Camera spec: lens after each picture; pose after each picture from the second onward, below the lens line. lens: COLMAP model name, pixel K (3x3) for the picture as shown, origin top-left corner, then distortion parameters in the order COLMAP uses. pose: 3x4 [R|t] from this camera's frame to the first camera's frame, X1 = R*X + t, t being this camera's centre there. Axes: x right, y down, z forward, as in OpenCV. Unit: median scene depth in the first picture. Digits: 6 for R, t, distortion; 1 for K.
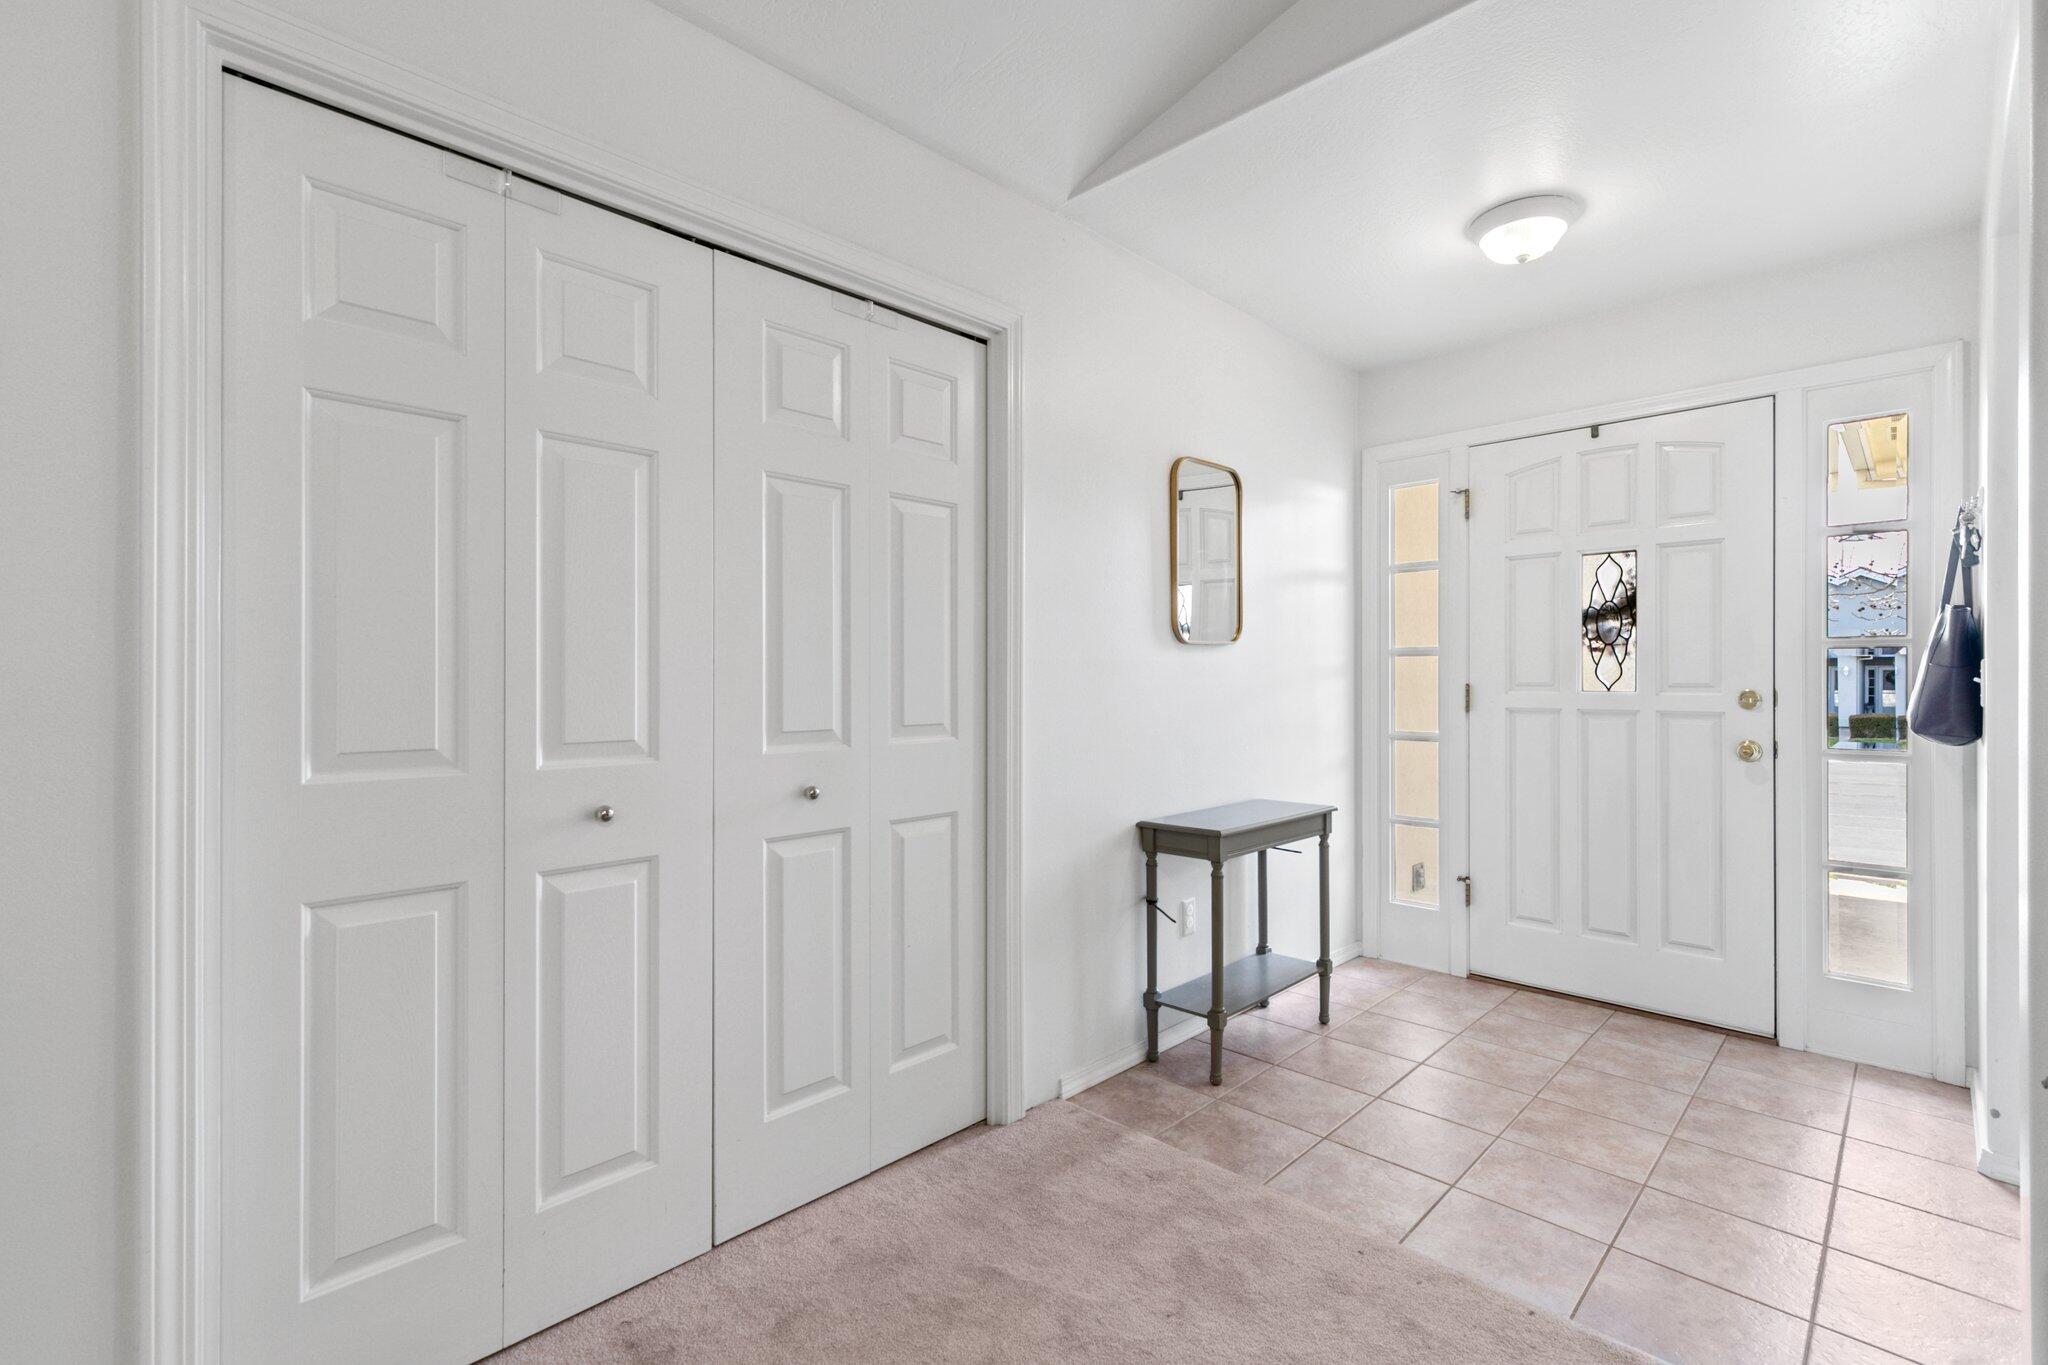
lens RADIAL K [[920.1, 0, 1029.5], [0, 920.1, 680.6], [0, 0, 1]] dist [0.010352, -0.001753]
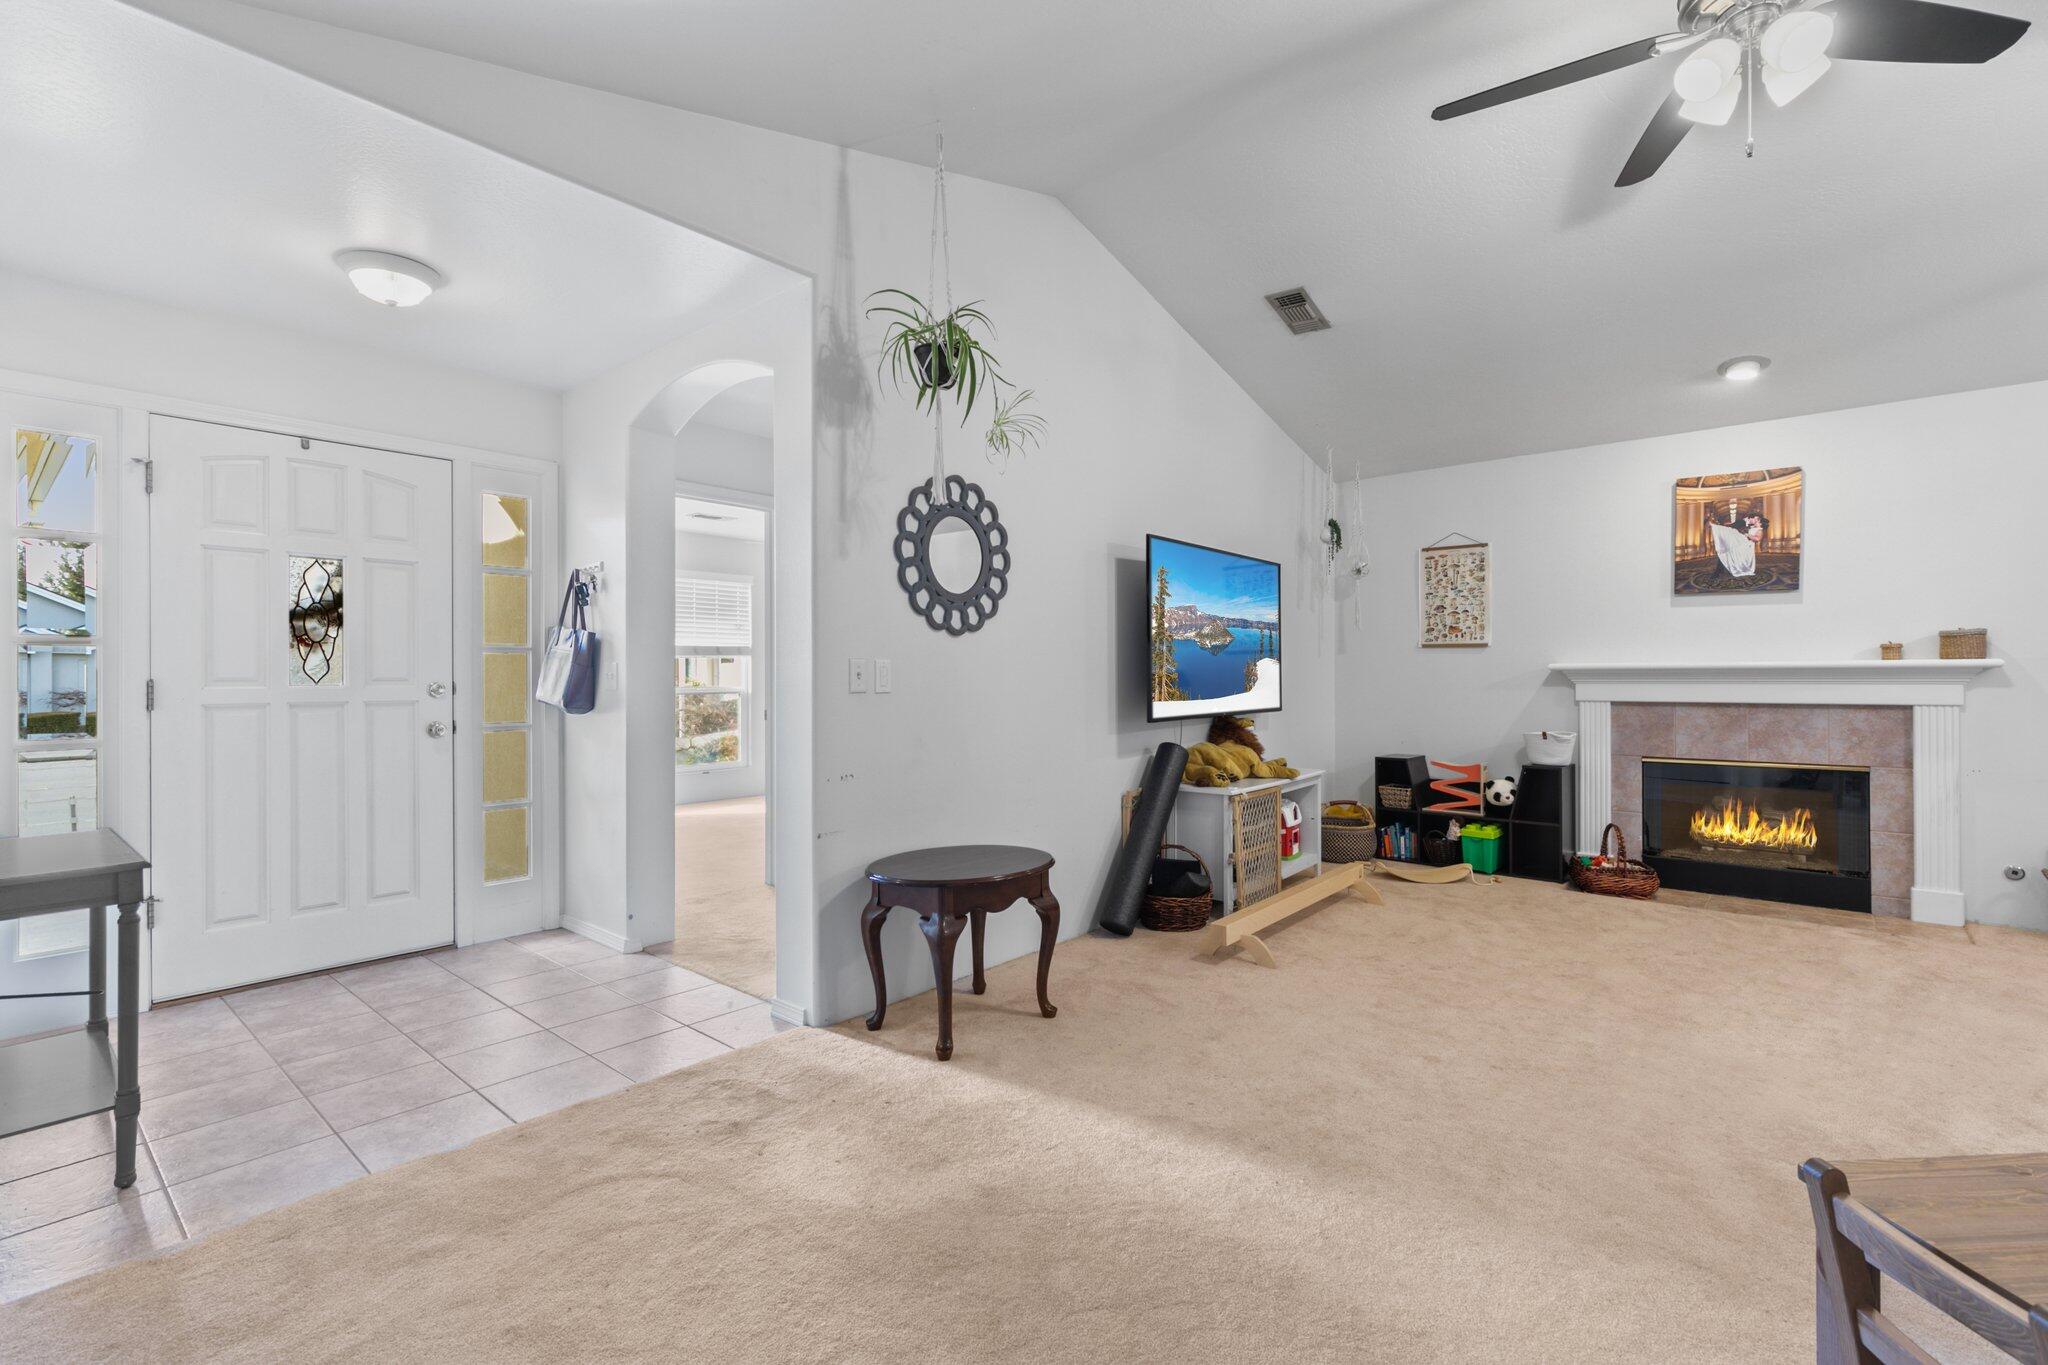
lens RADIAL K [[920.1, 0, 1037.7], [0, 920.1, 679.4], [0, 0, 1]] dist [0.010352, -0.001753]
pose [[-0.063722, -0.002720, 0.997964, -0.550501], [0.002748, 0.999992, 0.002901, 0.004195], [-0.997964, 0.002927, -0.063714, 0.235179]]
